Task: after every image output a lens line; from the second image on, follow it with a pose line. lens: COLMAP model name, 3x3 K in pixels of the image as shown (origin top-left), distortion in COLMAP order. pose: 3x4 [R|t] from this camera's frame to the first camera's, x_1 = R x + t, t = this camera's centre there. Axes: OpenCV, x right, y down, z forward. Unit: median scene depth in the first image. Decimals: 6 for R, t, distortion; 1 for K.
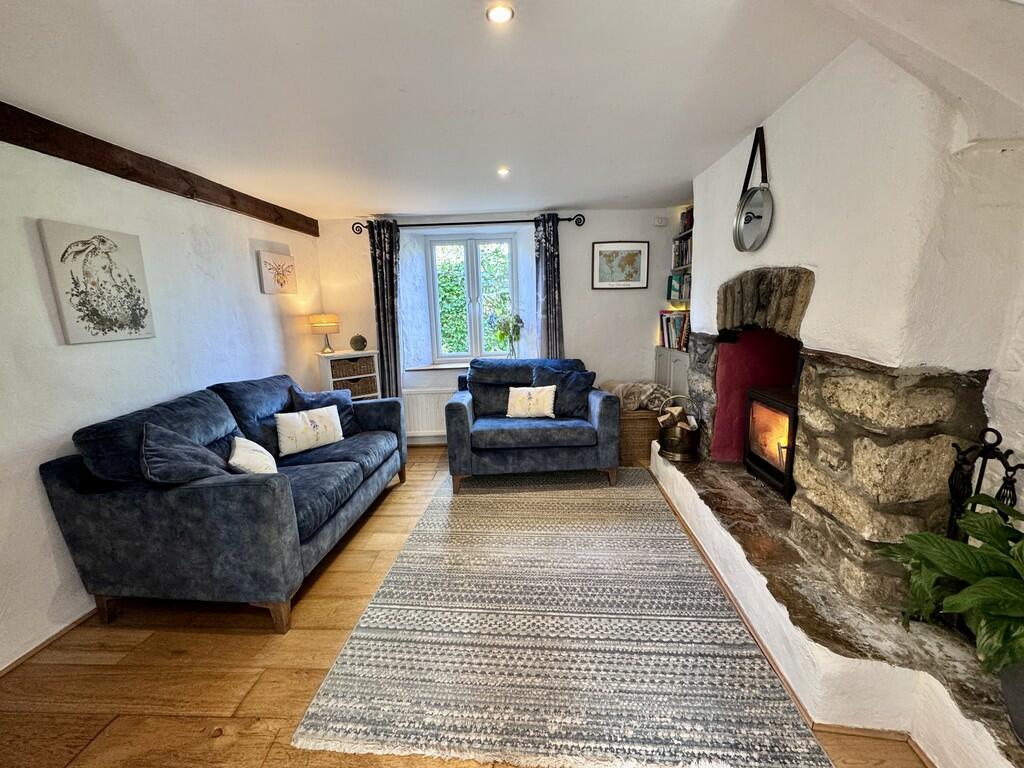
lens RADIAL K [[413.0, 0, 512.6], [0, 413.0, 384.9], [0, 0, 1]] dist [-0.002451, 0.000207]
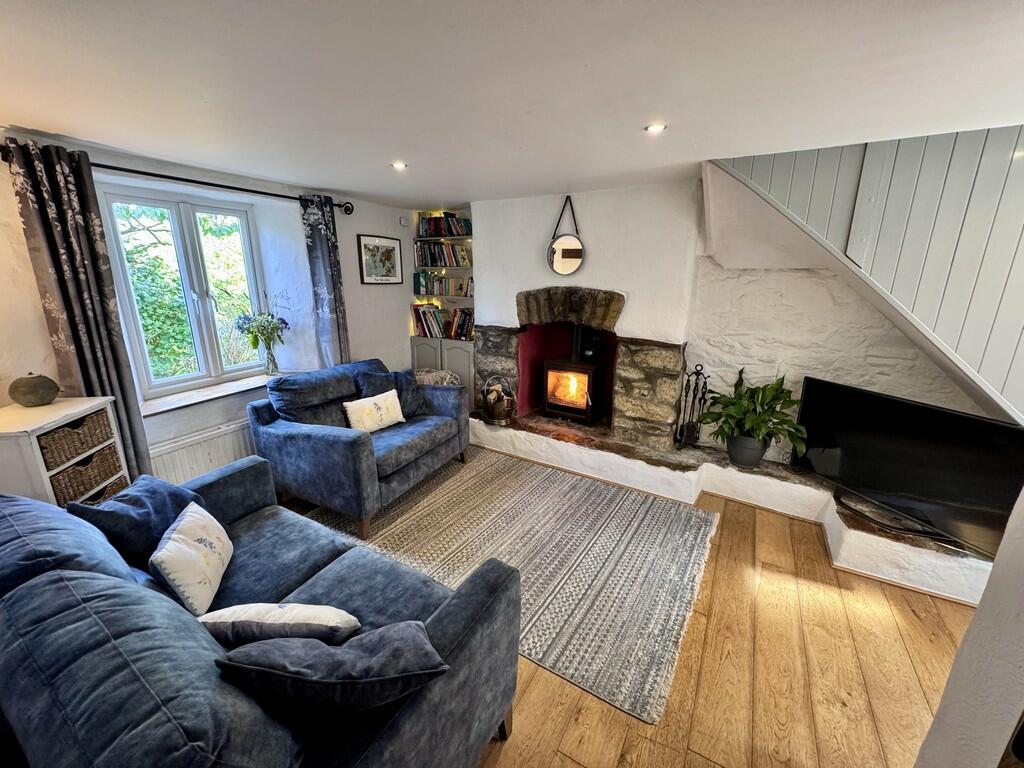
lens RADIAL K [[413.0, 0, 514.7], [0, 413.0, 383.1], [0, 0, 1]] dist [-0.002451, 0.000207]
pose [[0.457947, -0.195101, 0.867306, -0.690811], [0.136552, 0.979480, 0.148233, -0.135190], [-0.878429, 0.050550, 0.475191, 0.334488]]
